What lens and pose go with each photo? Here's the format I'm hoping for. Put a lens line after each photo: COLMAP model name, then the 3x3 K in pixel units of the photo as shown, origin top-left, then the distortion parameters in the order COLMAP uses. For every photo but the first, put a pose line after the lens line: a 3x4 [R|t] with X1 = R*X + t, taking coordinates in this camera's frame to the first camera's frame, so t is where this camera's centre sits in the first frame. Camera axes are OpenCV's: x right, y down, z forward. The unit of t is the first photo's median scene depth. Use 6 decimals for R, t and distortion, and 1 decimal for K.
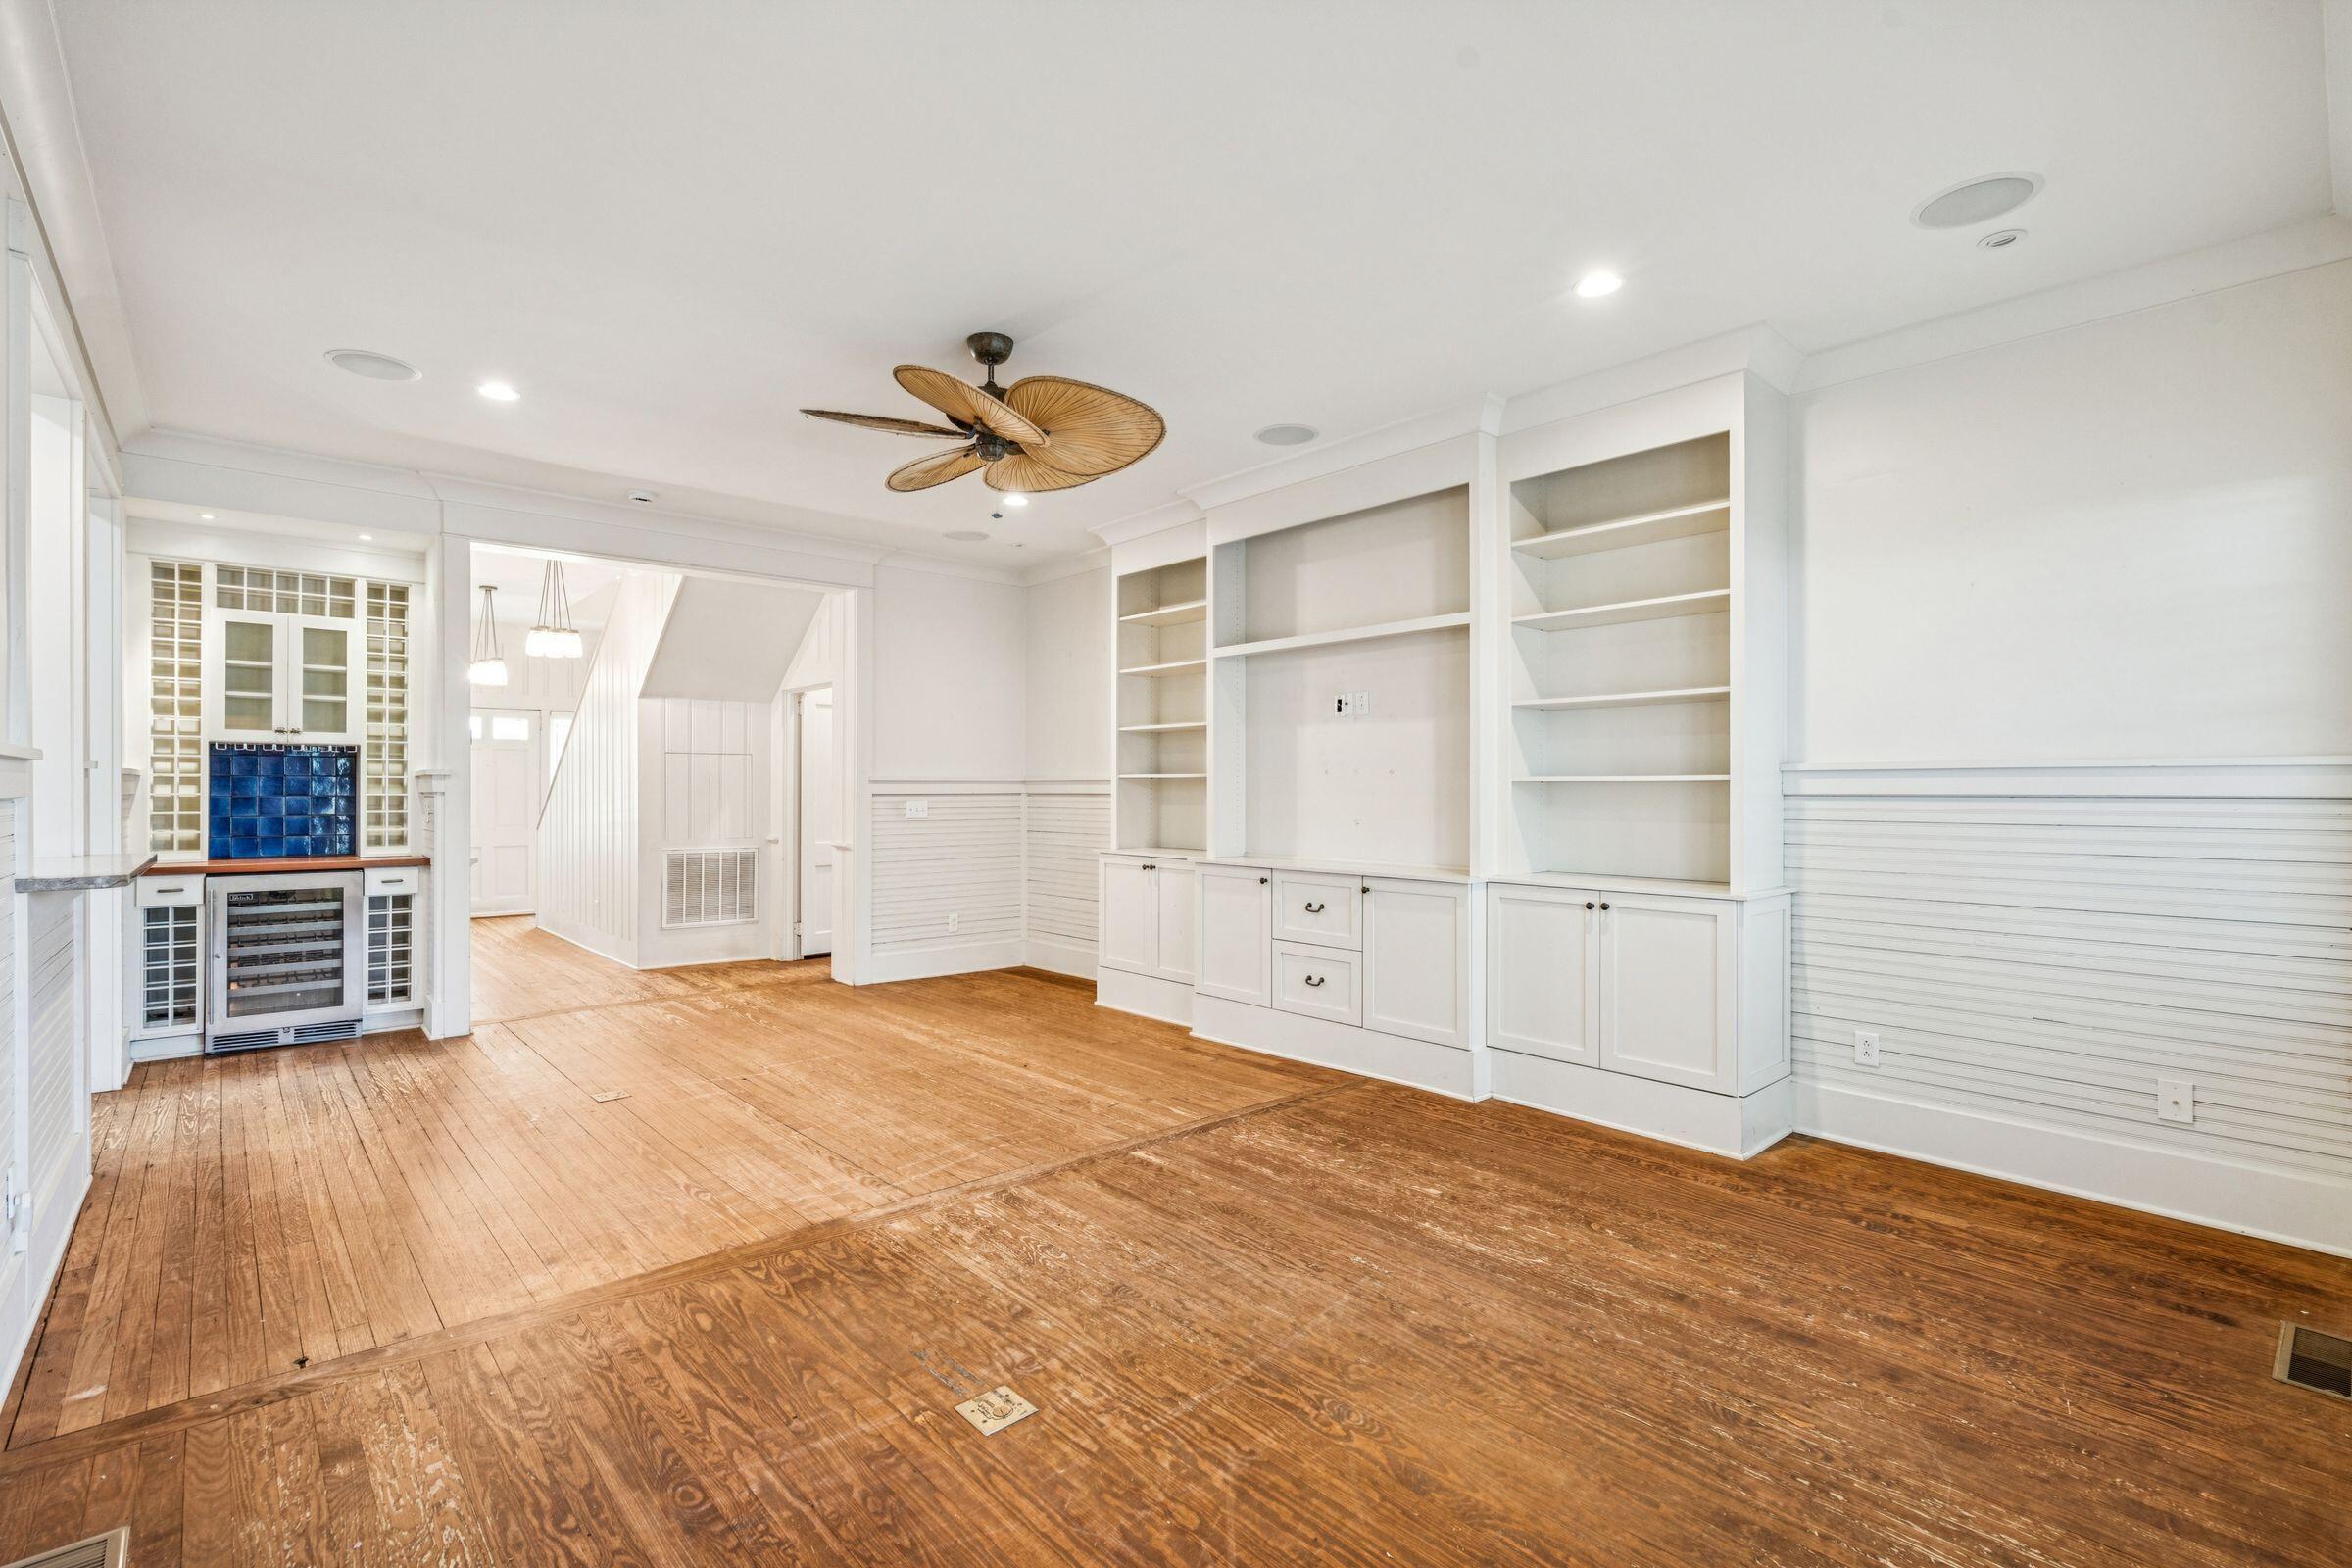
lens RADIAL K [[1048.1, 0, 1178.1], [0, 1048.1, 803.2], [0, 0, 1]] dist [-0.028565, -0.000234]
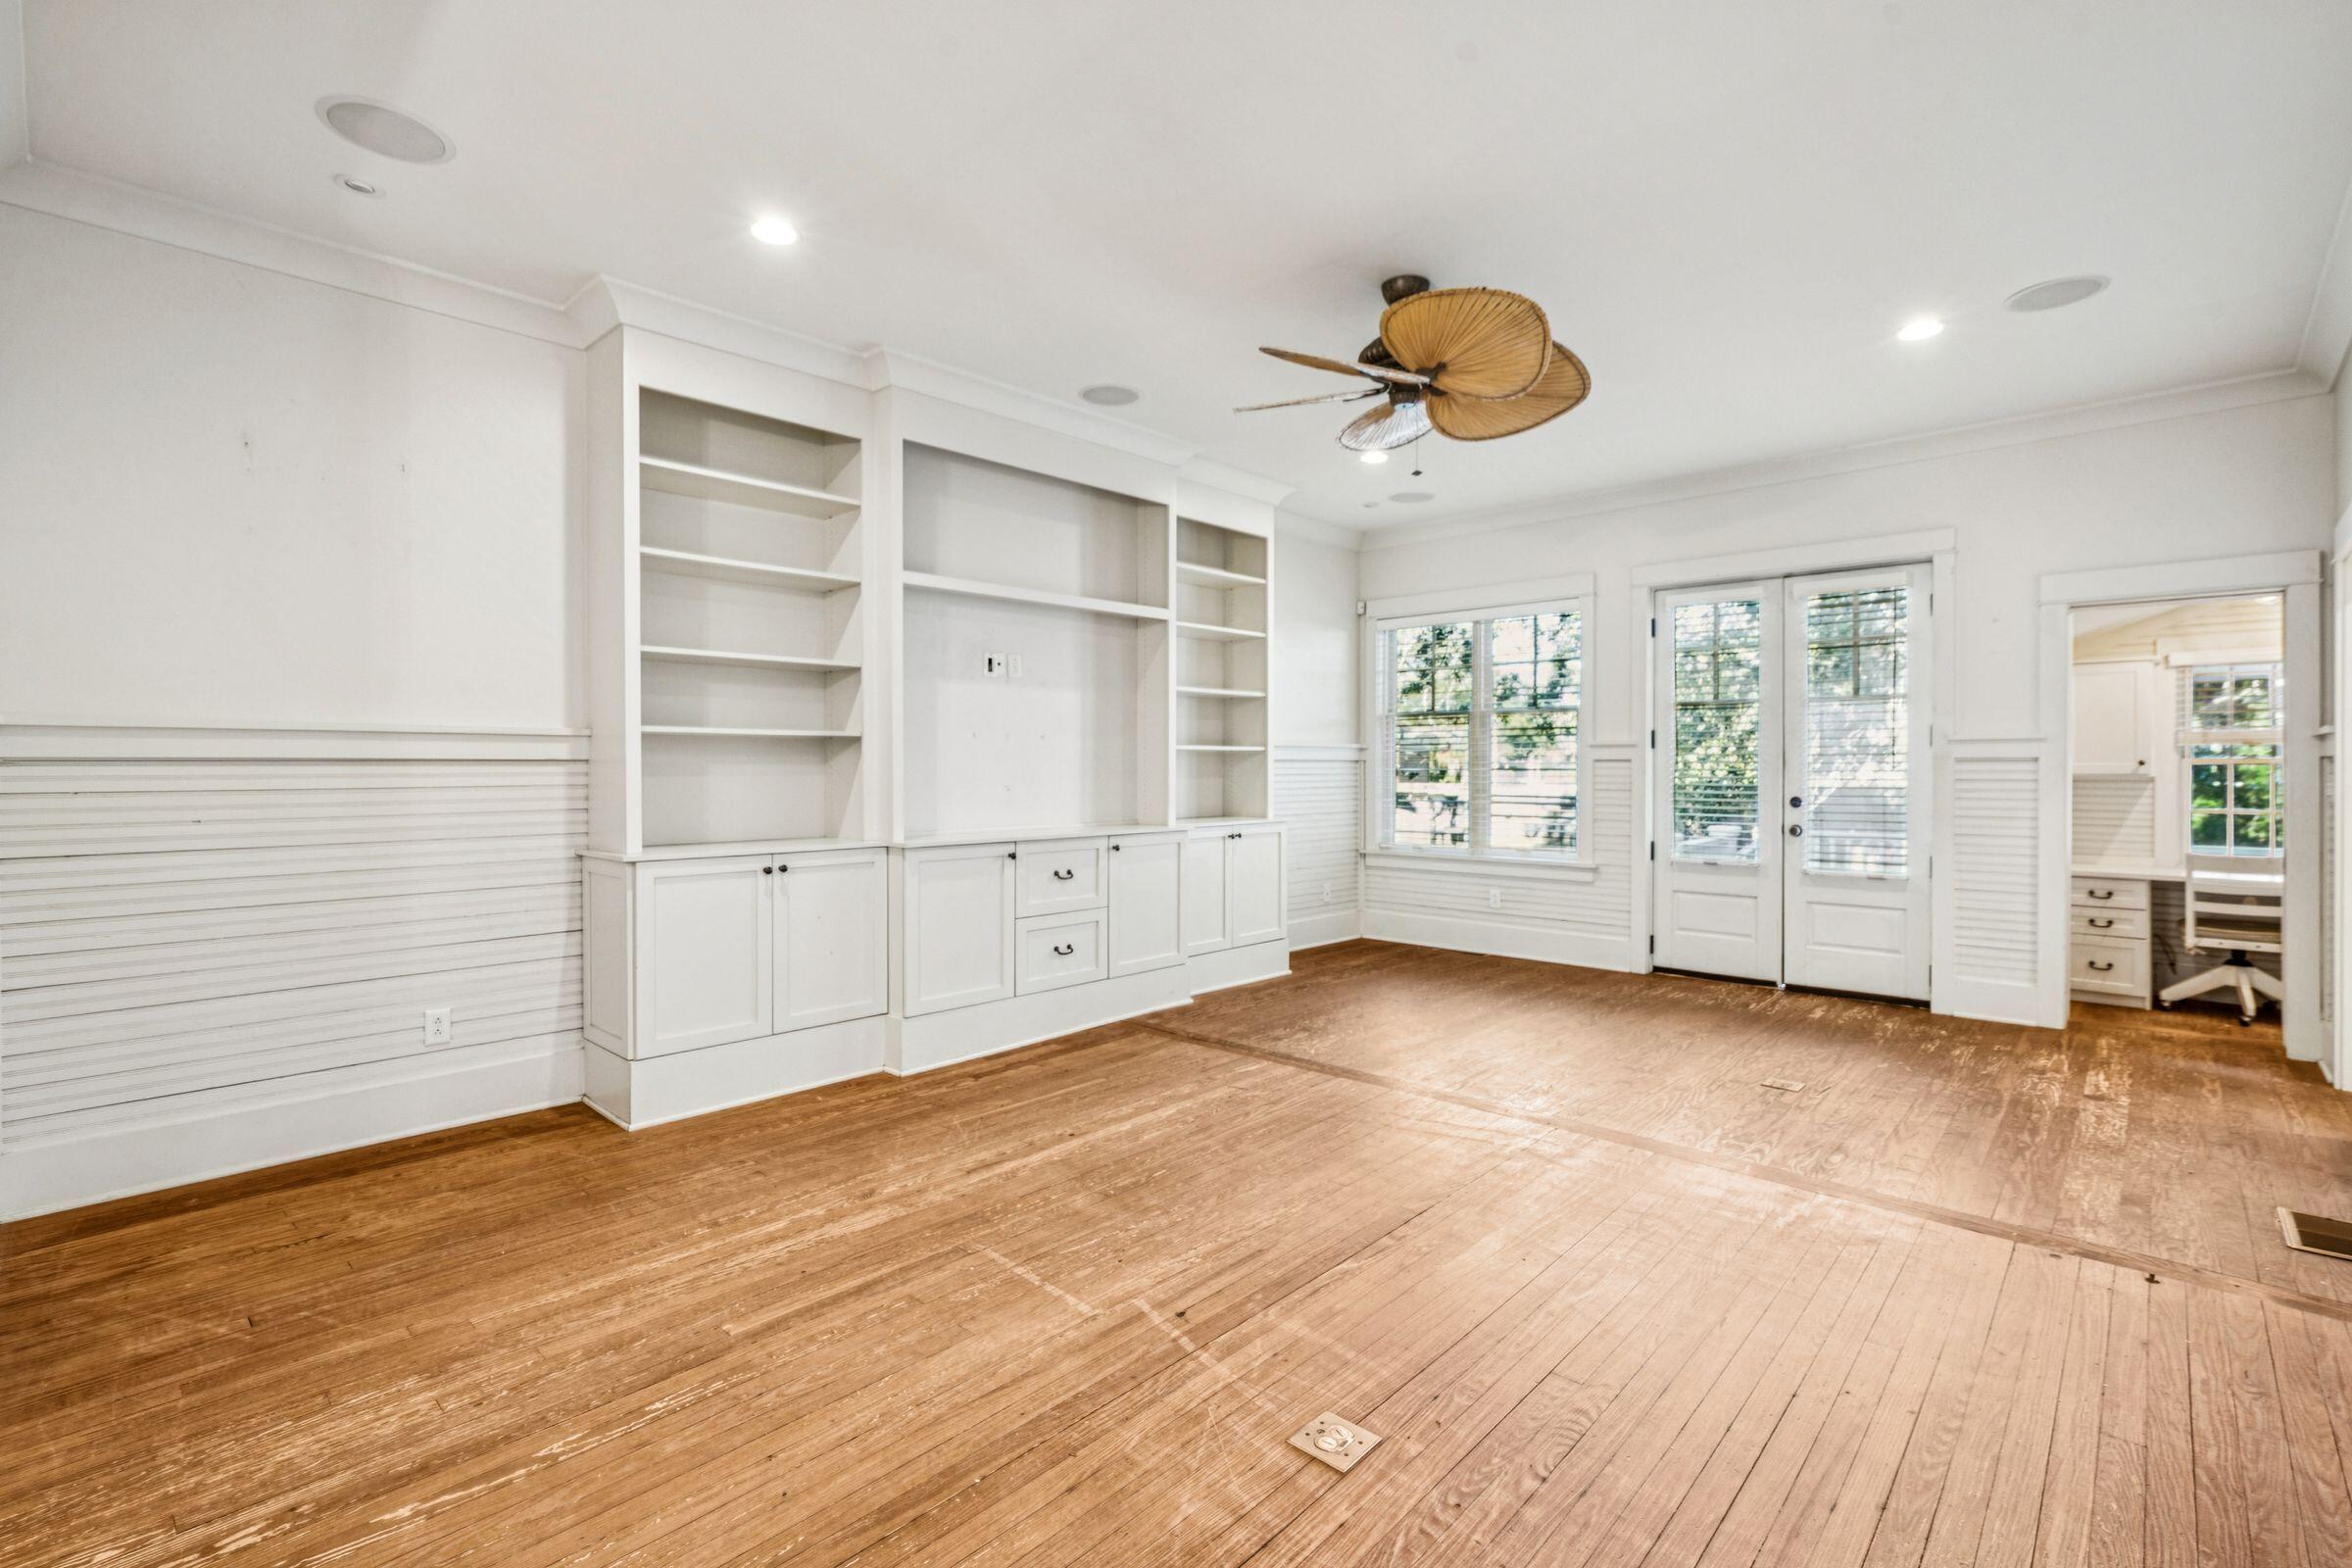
lens RADIAL K [[1076.2, 0, 1167.4], [0, 1076.2, 769.0], [0, 0, 1]] dist [0.000358, 0.000570]
pose [[-0.076457, -0.007879, 0.997042, -0.956617], [0.005457, 0.999950, 0.008320, -0.008093], [-0.997058, 0.006077, -0.076410, 1.060856]]
